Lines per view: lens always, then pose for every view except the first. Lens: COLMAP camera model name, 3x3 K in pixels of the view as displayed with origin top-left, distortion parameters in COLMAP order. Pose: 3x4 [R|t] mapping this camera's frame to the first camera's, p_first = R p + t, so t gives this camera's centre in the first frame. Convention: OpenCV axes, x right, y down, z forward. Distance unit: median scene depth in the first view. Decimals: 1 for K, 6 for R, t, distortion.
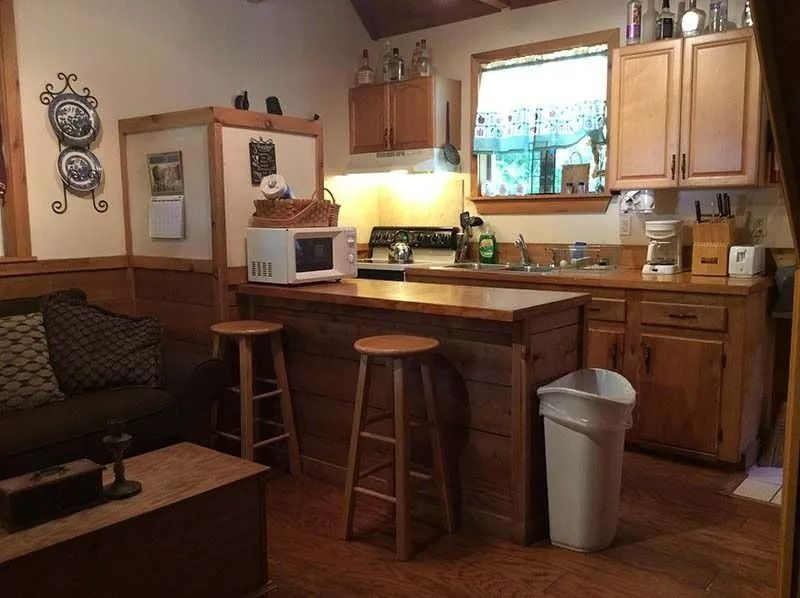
lens RADIAL K [[724.5, 0, 400.0], [0, 724.5, 299.0], [0, 0, 1]] dist [0.124232, -0.250083]
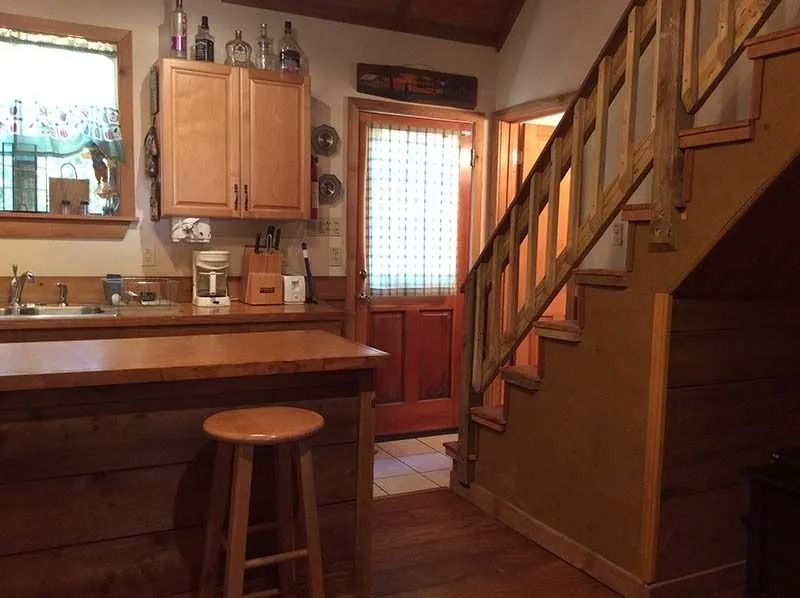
lens RADIAL K [[728.1, 0, 400.0], [0, 728.1, 299.0], [0, 0, 1]] dist [0.124456, -0.171539]
pose [[0.417999, -0.054266, 0.906825, -0.381056], [0.081783, 0.996409, 0.021929, -0.041249], [-0.904759, 0.064996, 0.420936, 0.347631]]
